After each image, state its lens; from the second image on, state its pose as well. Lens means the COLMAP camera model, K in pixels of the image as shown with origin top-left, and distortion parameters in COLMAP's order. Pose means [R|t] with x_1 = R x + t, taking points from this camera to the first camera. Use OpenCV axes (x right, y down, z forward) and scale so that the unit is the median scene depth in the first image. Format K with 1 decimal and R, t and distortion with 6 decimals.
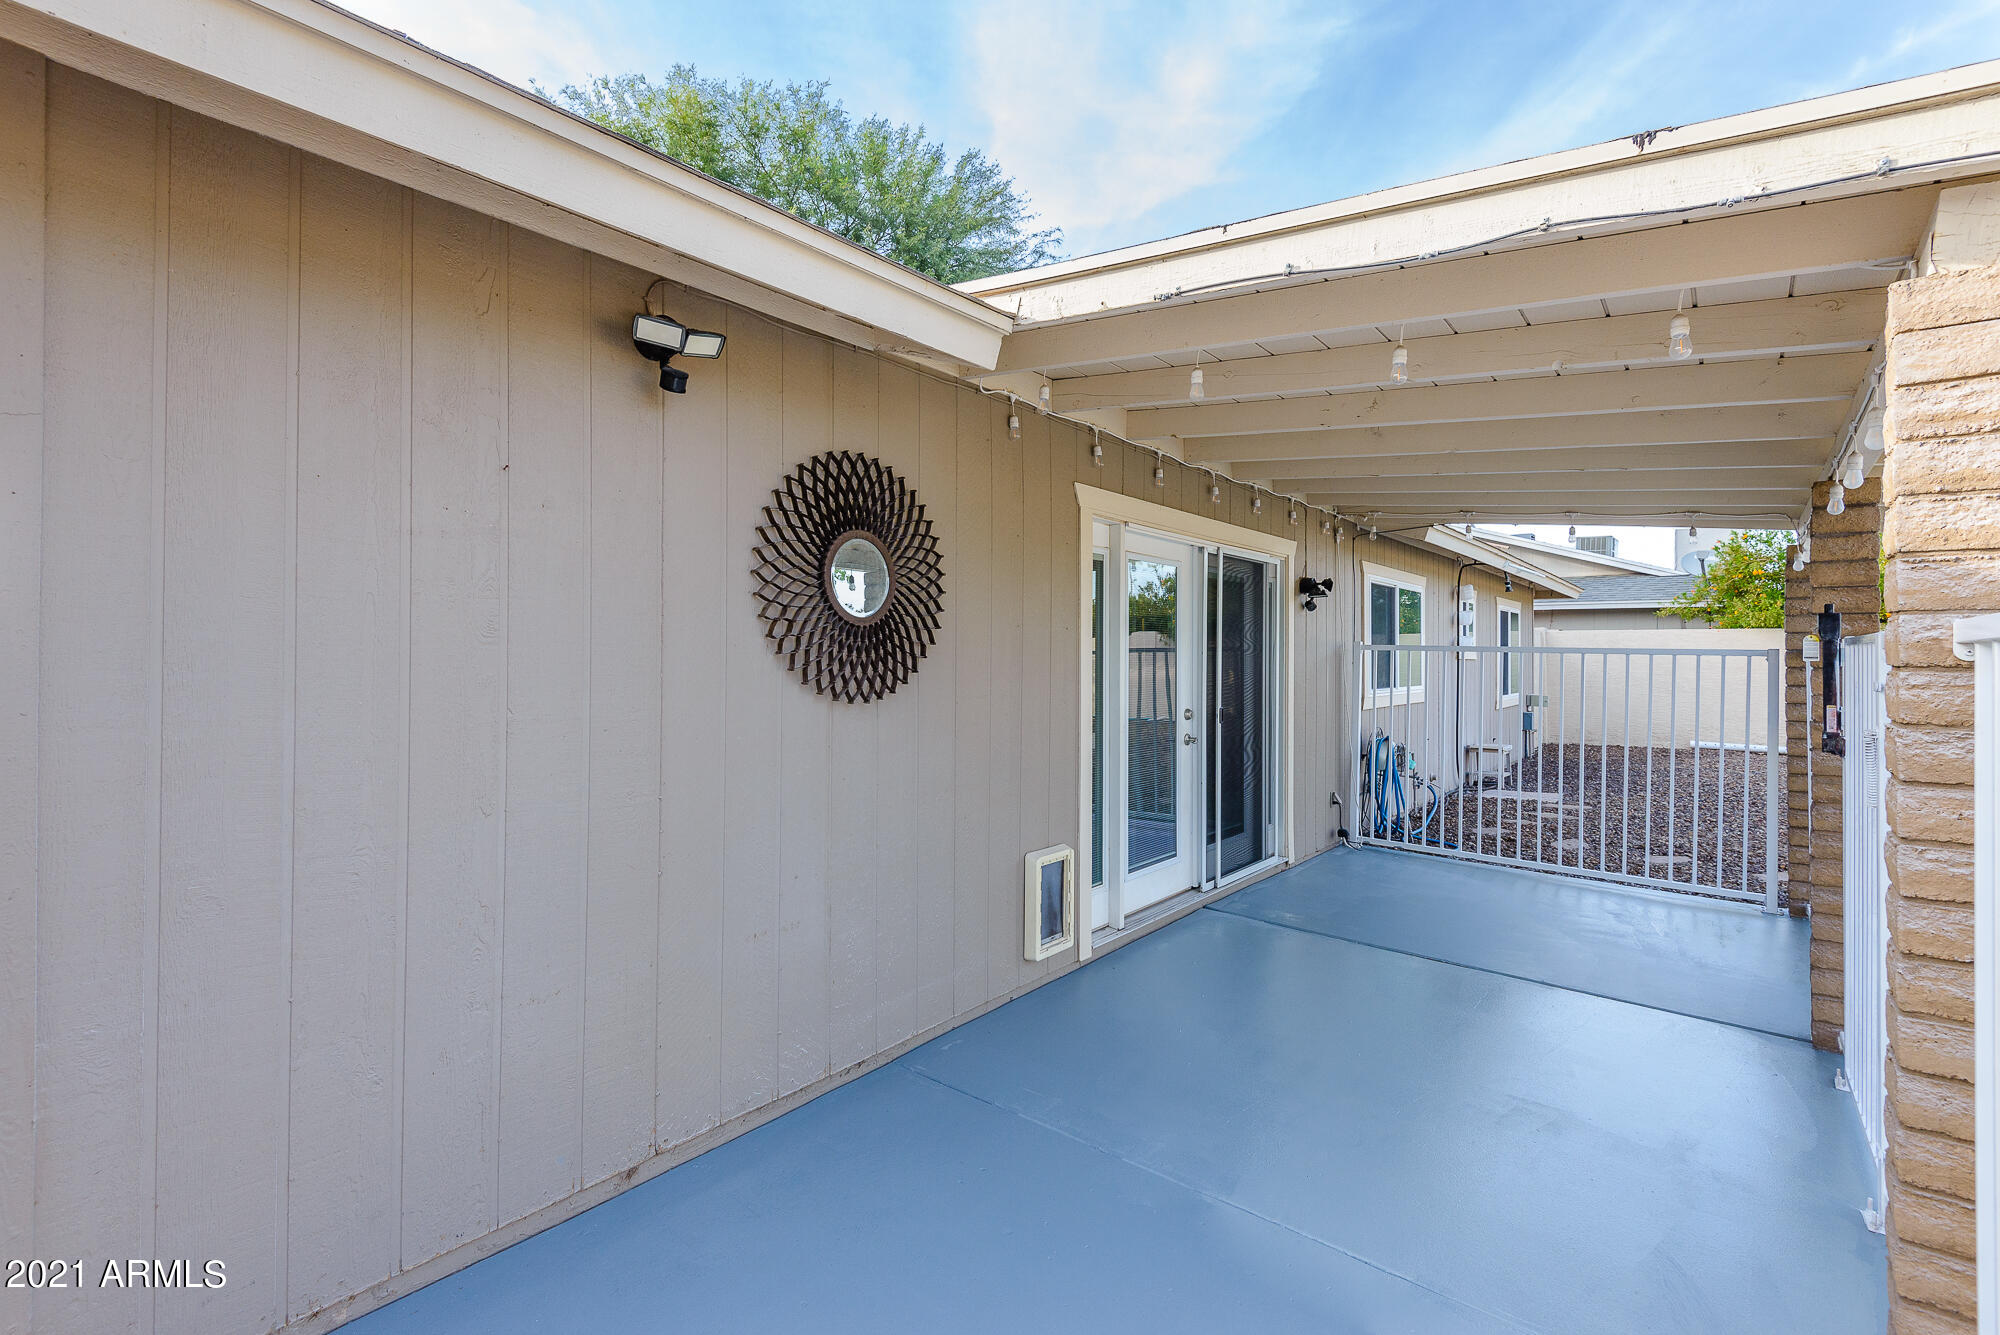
lens RADIAL K [[892.6, 0, 1016.6], [0, 892.6, 652.5], [0, 0, 1]] dist [0.013405, -0.004207]
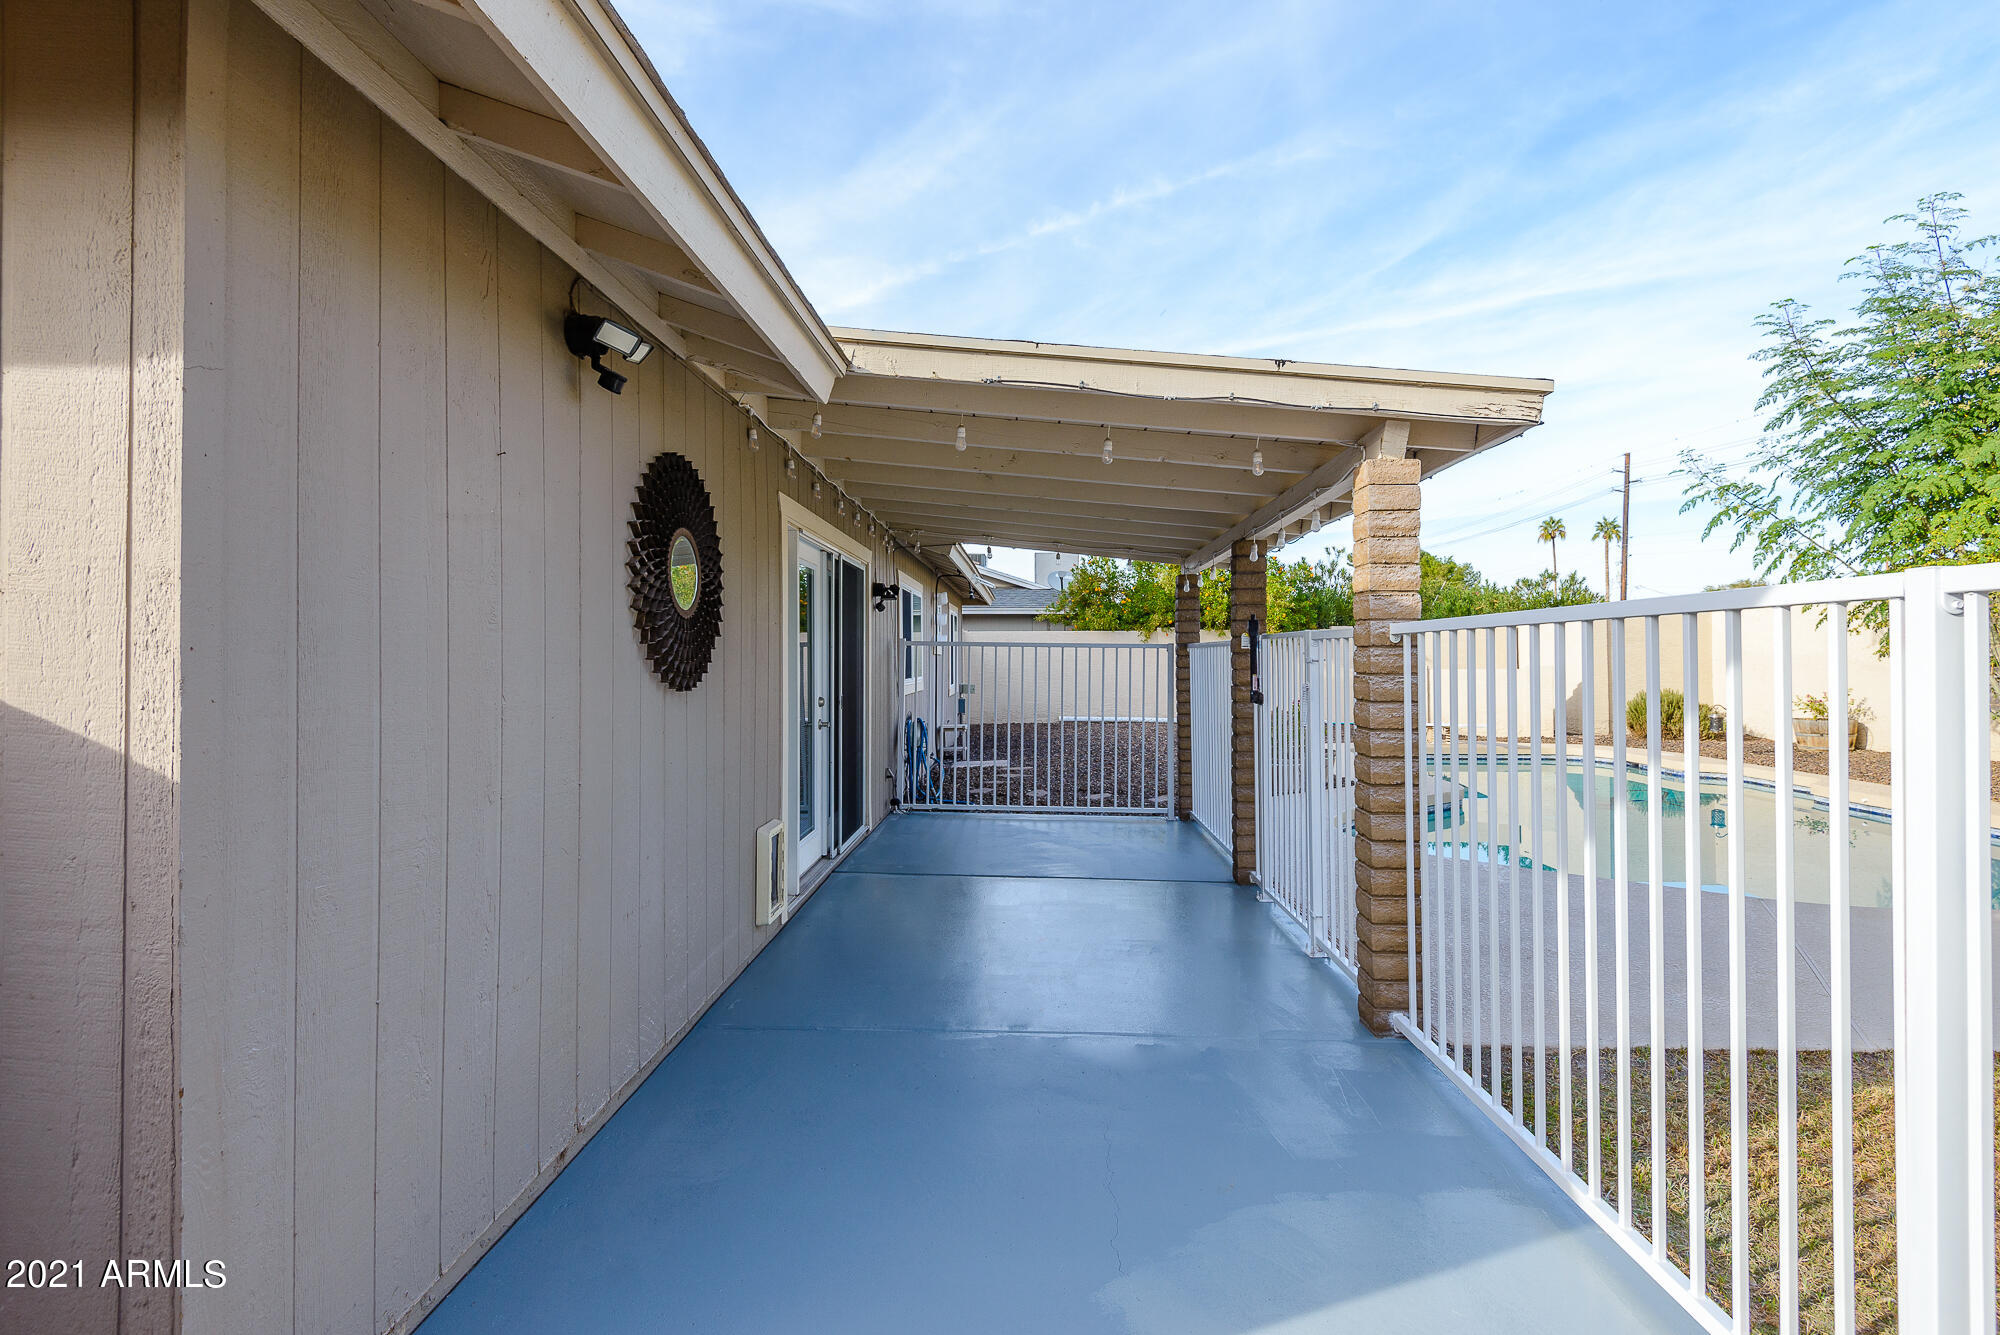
lens RADIAL K [[892.6, 0, 1011.8], [0, 892.6, 644.6], [0, 0, 1]] dist [0.013405, -0.004207]
pose [[0.809562, -0.000828, 0.587034, -0.200951], [0.005560, 0.999965, -0.006258, 0.004589], [-0.587008, 0.008330, 0.809538, -0.040088]]
